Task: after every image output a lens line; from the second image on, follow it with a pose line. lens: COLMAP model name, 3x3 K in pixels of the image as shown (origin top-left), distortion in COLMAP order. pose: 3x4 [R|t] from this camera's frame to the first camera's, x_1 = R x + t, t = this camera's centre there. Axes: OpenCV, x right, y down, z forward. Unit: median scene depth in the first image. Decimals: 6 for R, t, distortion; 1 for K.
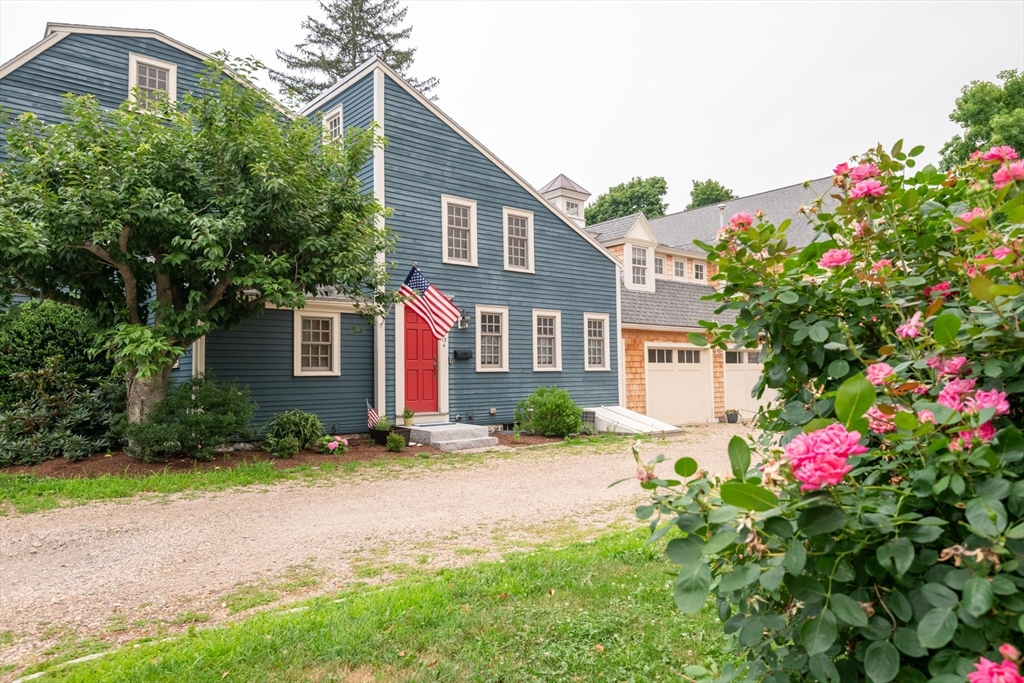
lens RADIAL K [[684.4, 0, 514.8], [0, 684.4, 337.5], [0, 0, 1]] dist [0.012321, -0.011074]
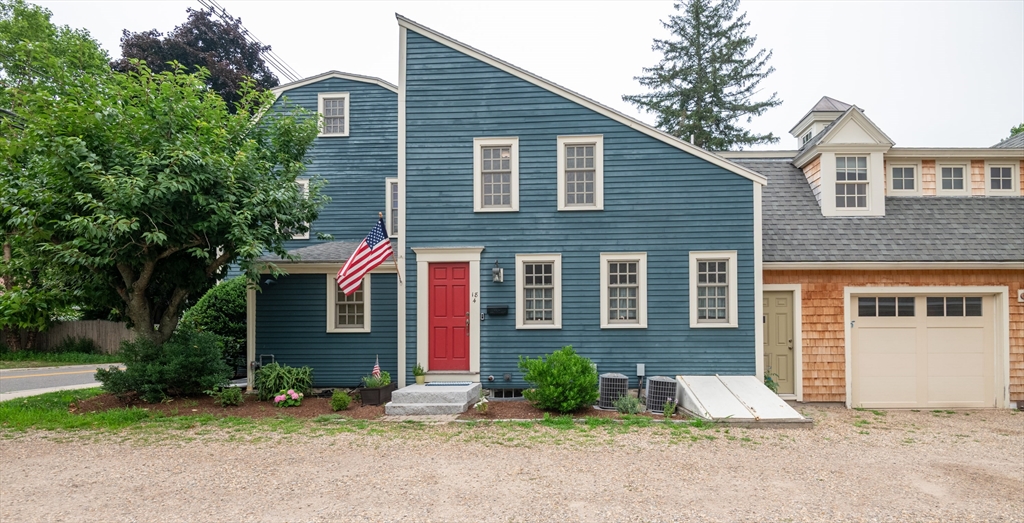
lens RADIAL K [[489.6, 0, 543.1], [0, 489.6, 334.6], [0, 0, 1]] dist [-0.013221, -0.005024]
pose [[0.731135, 0.008927, -0.682174, 0.396806], [0.032789, 0.998299, 0.048206, 0.026807], [0.681444, -0.057613, 0.729599, 0.538077]]
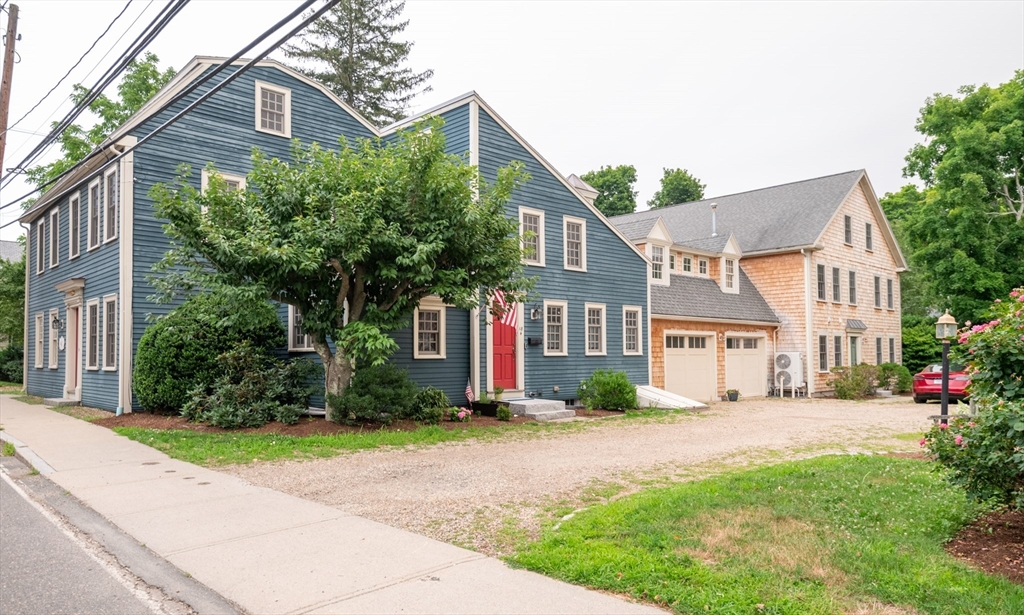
lens RADIAL K [[699.3, 0, 491.0], [0, 699.3, 323.7], [0, 0, 1]] dist [0.011260, -0.003376]
pose [[0.998770, 0.010362, 0.048493, -0.201758], [-0.010860, 0.999891, 0.010005, -0.016036], [-0.048384, -0.010519, 0.998773, -0.200106]]
